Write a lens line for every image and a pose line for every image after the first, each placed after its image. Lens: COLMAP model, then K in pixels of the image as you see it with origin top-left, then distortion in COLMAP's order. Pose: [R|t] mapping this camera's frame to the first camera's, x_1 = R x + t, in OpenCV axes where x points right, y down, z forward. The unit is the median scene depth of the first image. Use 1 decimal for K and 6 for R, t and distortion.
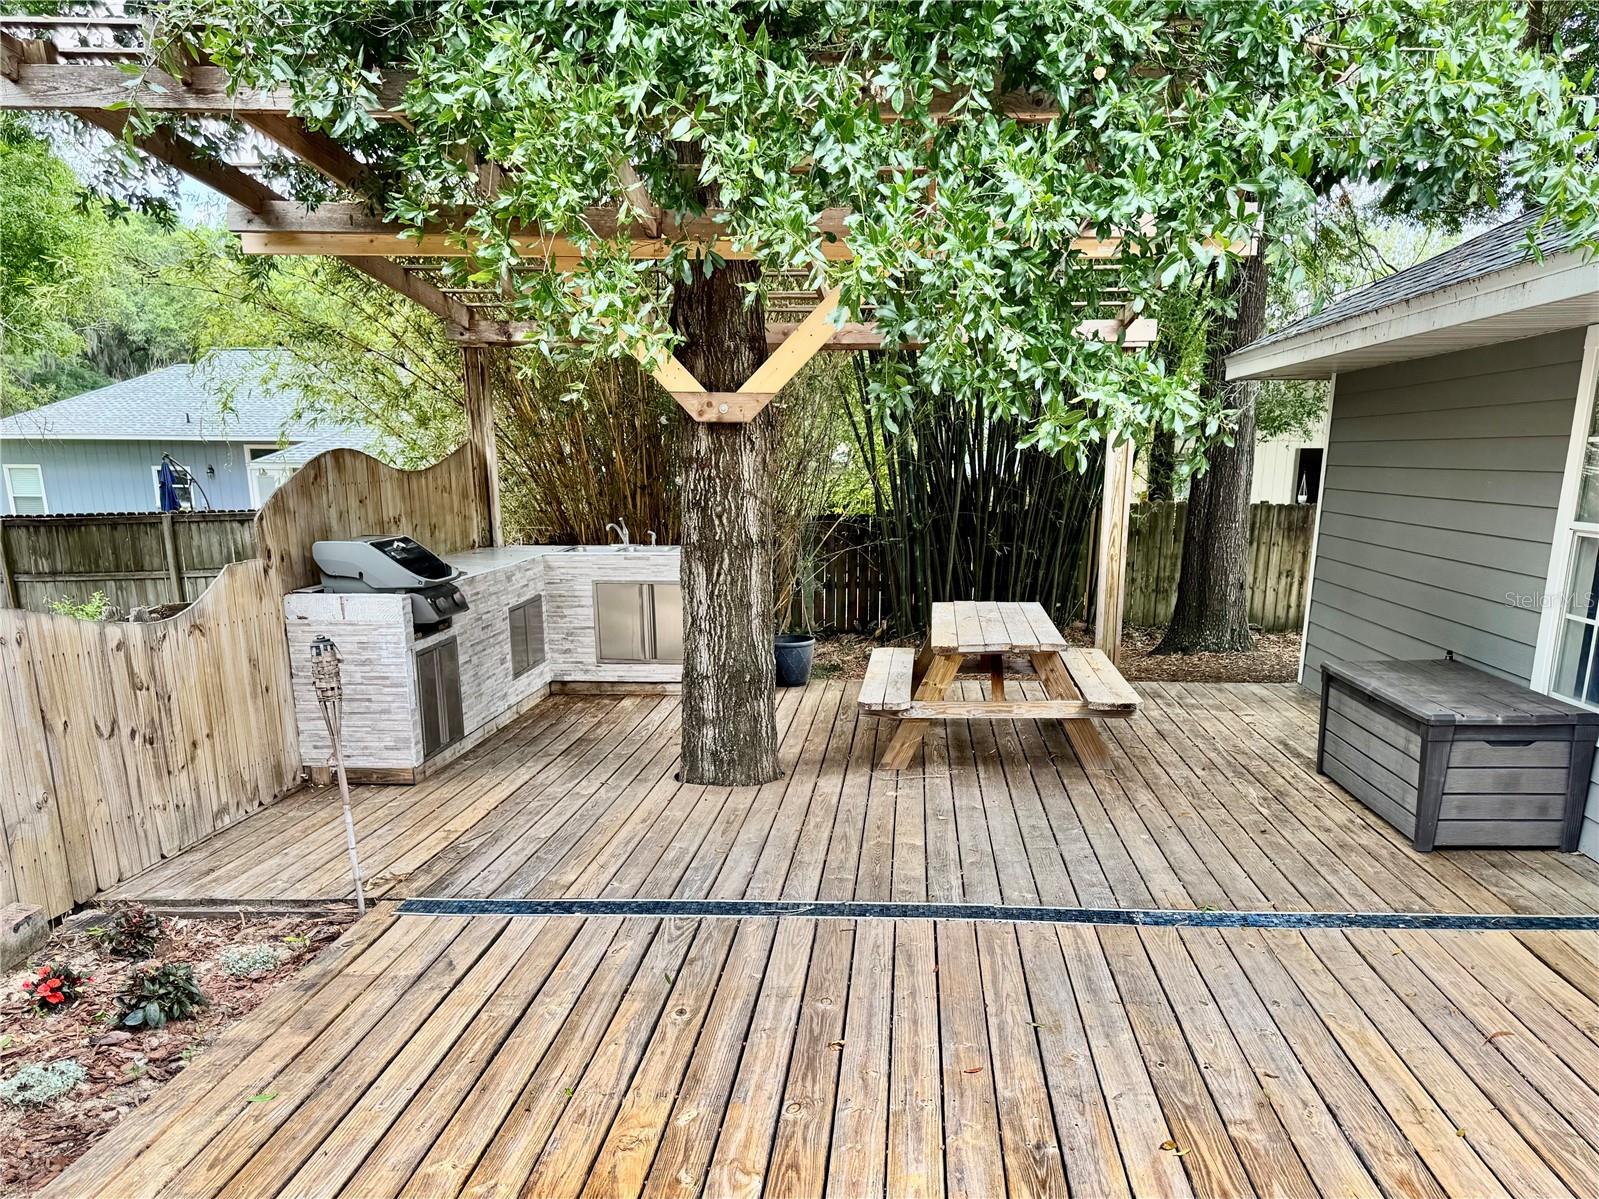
lens RADIAL K [[1275.9, 0, 809.9], [0, 1275.9, 720.2], [0, 0, 1]] dist [0.106565, -0.234819]
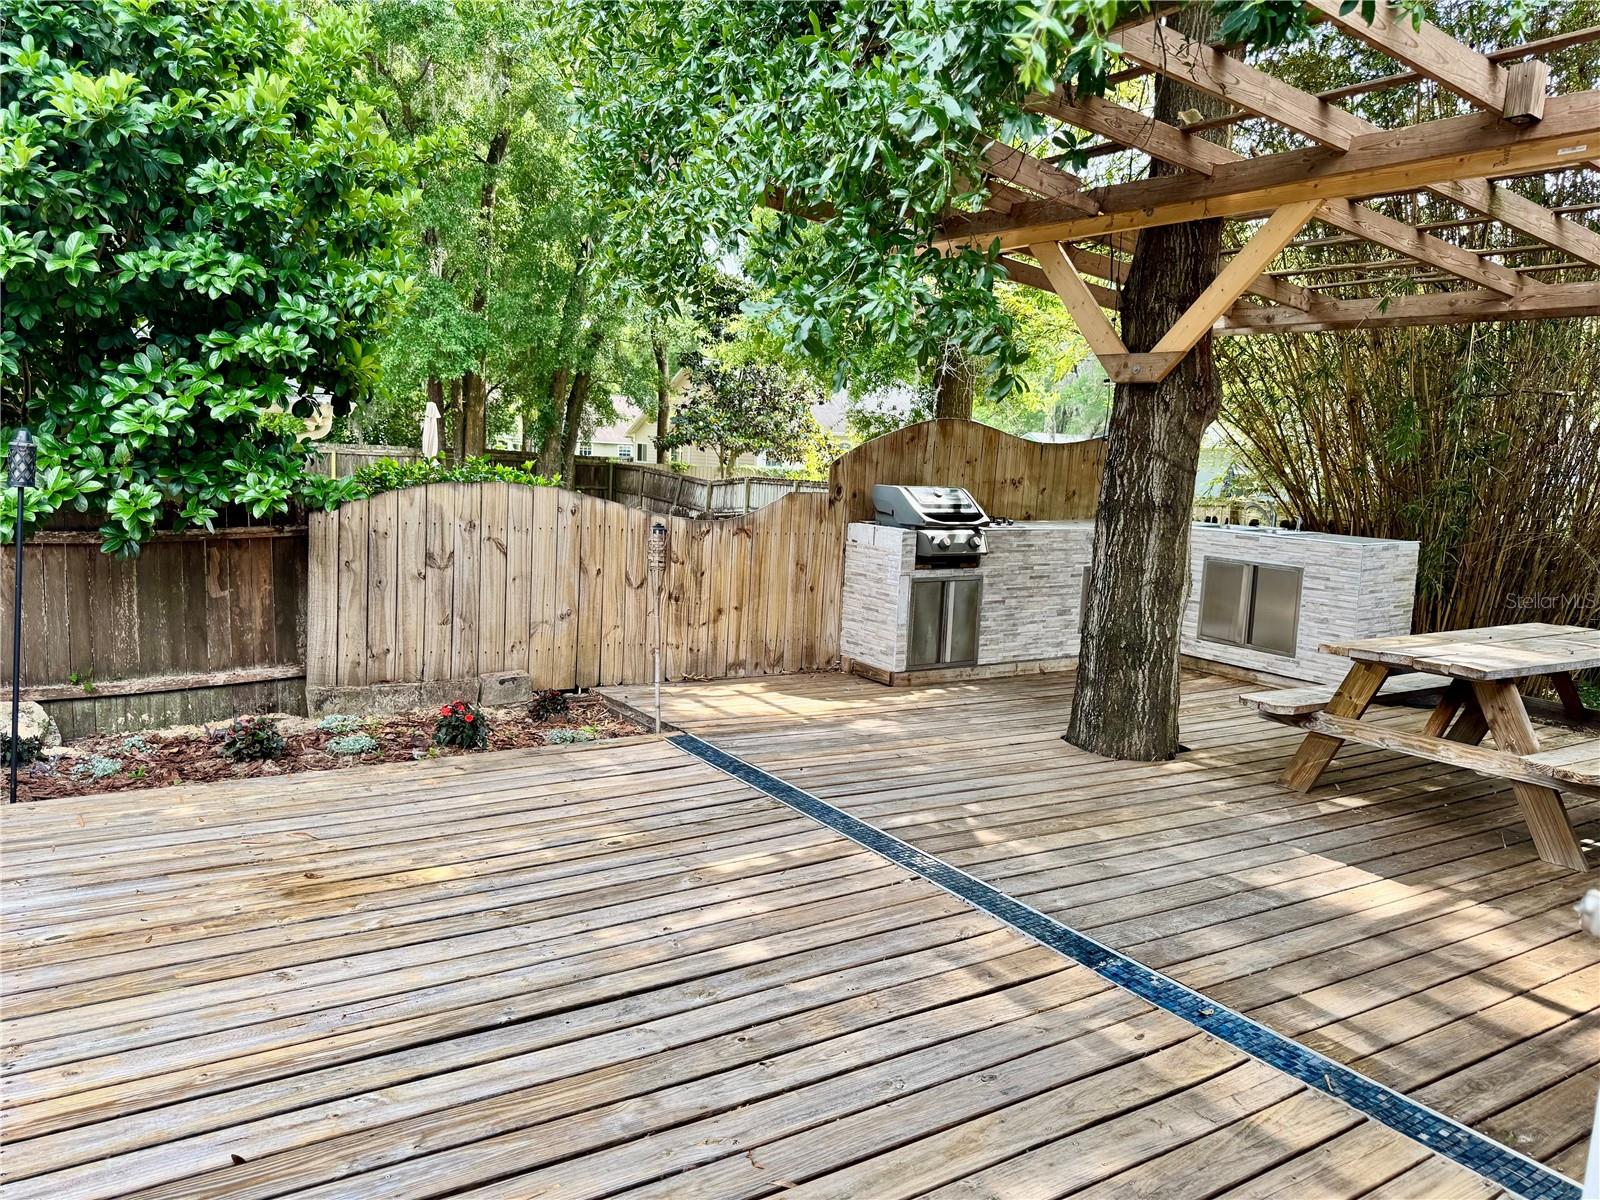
lens RADIAL K [[1122.6, 0, 800.0], [0, 1122.6, 600.0], [0, 0, 1]] dist [0.073083, -0.130836]
pose [[0.598910, 0.139930, -0.788496, 0.489485], [-0.217913, 0.975938, 0.007677, -0.019518], [0.770597, 0.167226, 0.614992, 0.296416]]
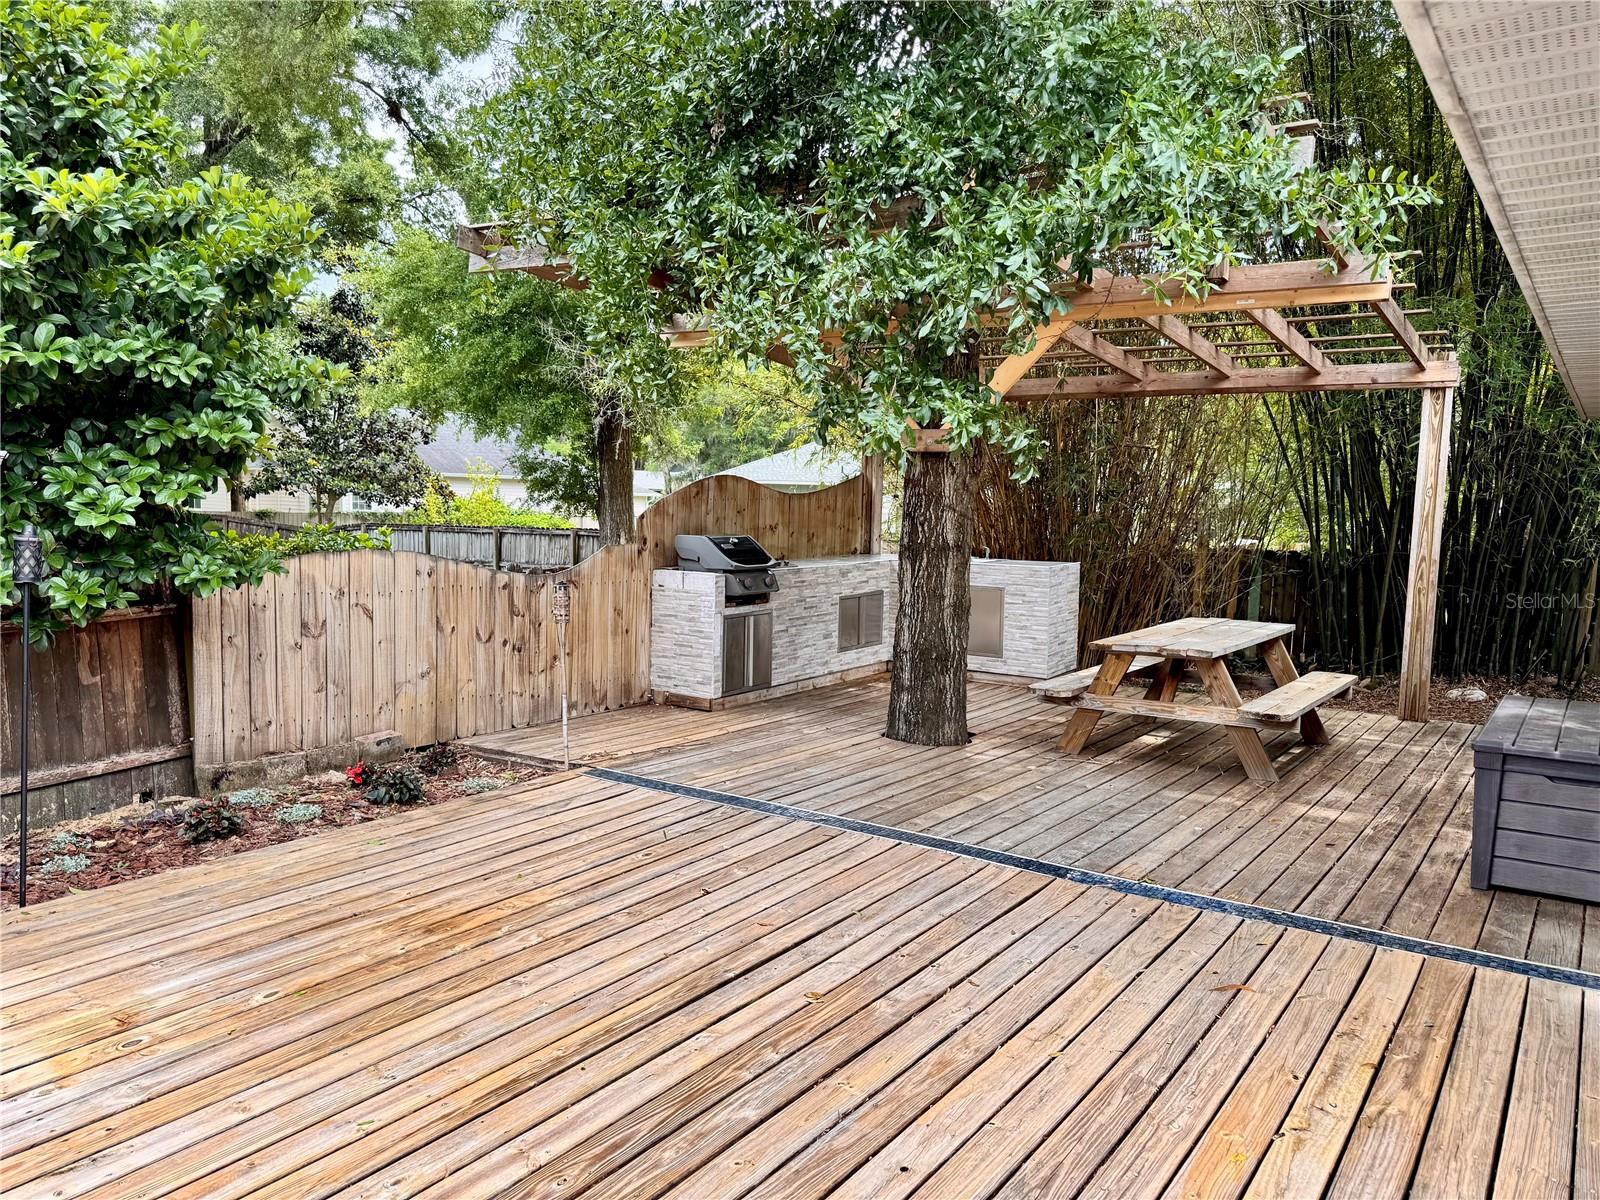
lens RADIAL K [[1125.2, 0, 800.0], [0, 1125.2, 600.0], [0, 0, 1]] dist [0.040448, -0.067626]
pose [[0.856957, 0.070262, -0.510575, 0.402641], [-0.133516, 0.987109, -0.088256, 0.027588], [0.497793, 0.143801, 0.855292, 0.008800]]
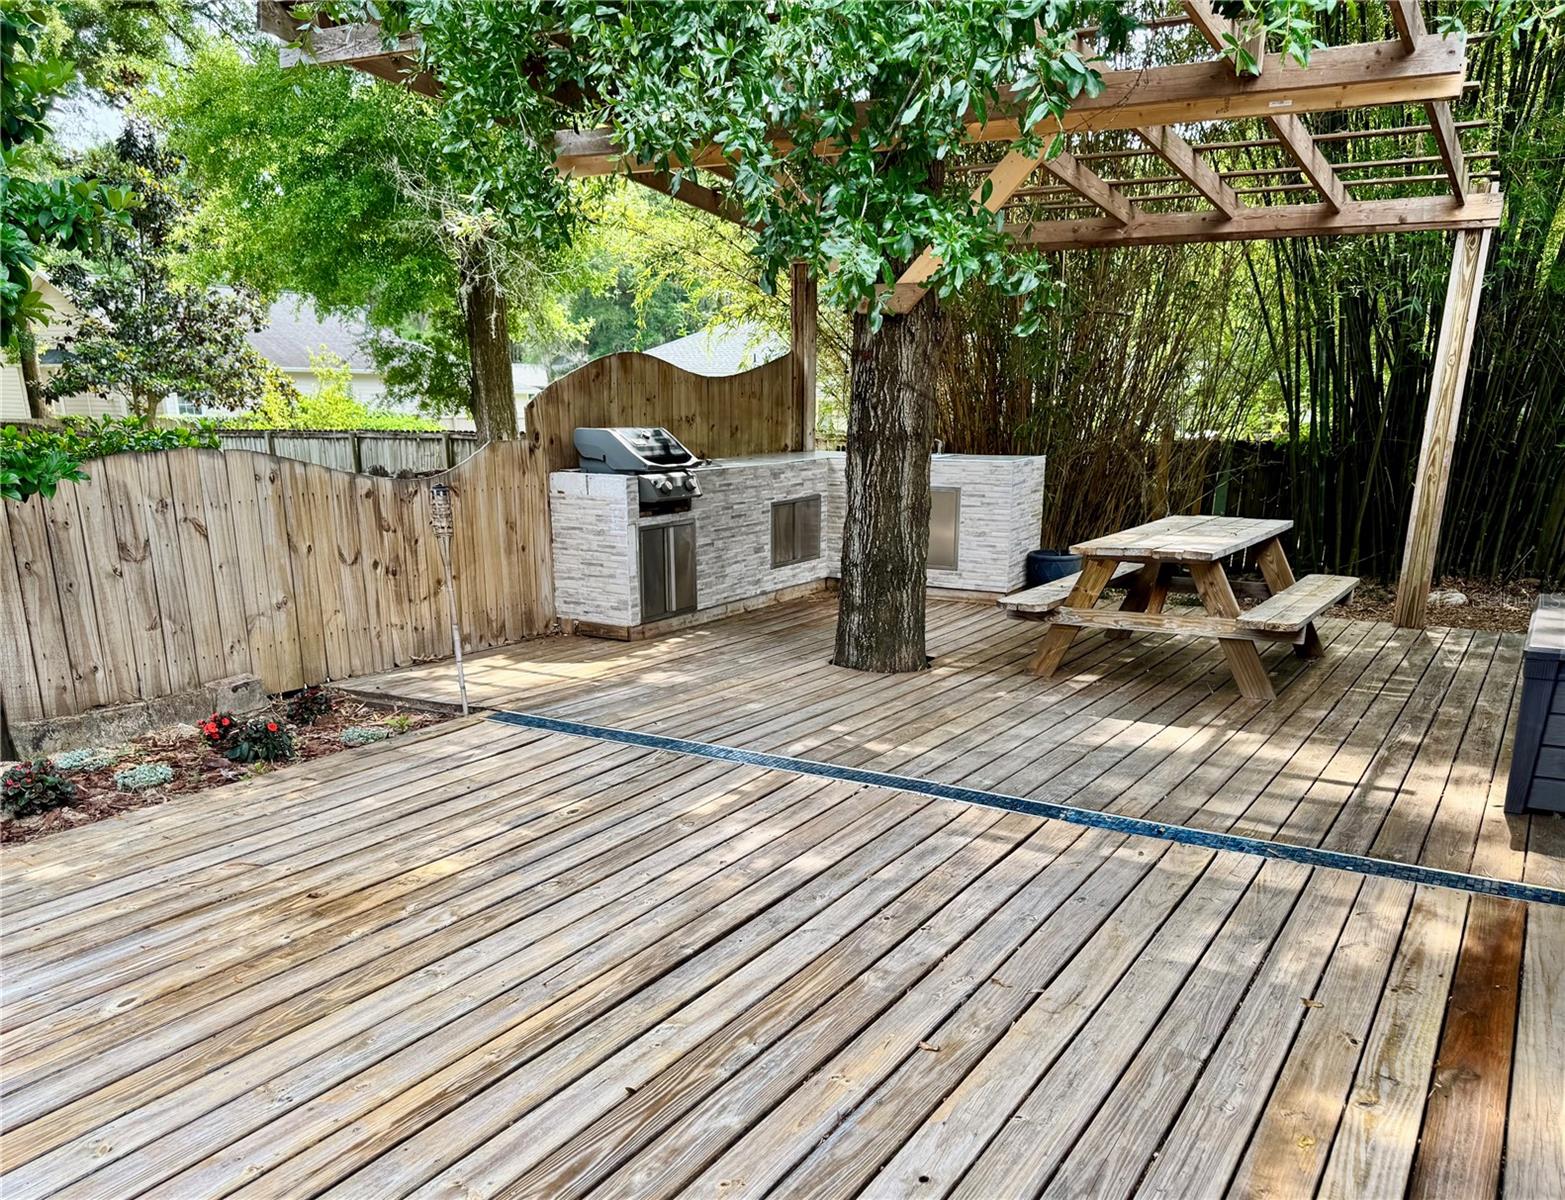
lens RADIAL K [[1215.2, 0, 798.1], [0, 1215.2, 782.4], [0, 0, 1]] dist [0.041647, -0.060964]
pose [[0.893062, 0.146229, -0.425508, 0.347386], [-0.104897, 0.987321, 0.119139, 0.030623], [0.437535, -0.061764, 0.897078, 0.064902]]
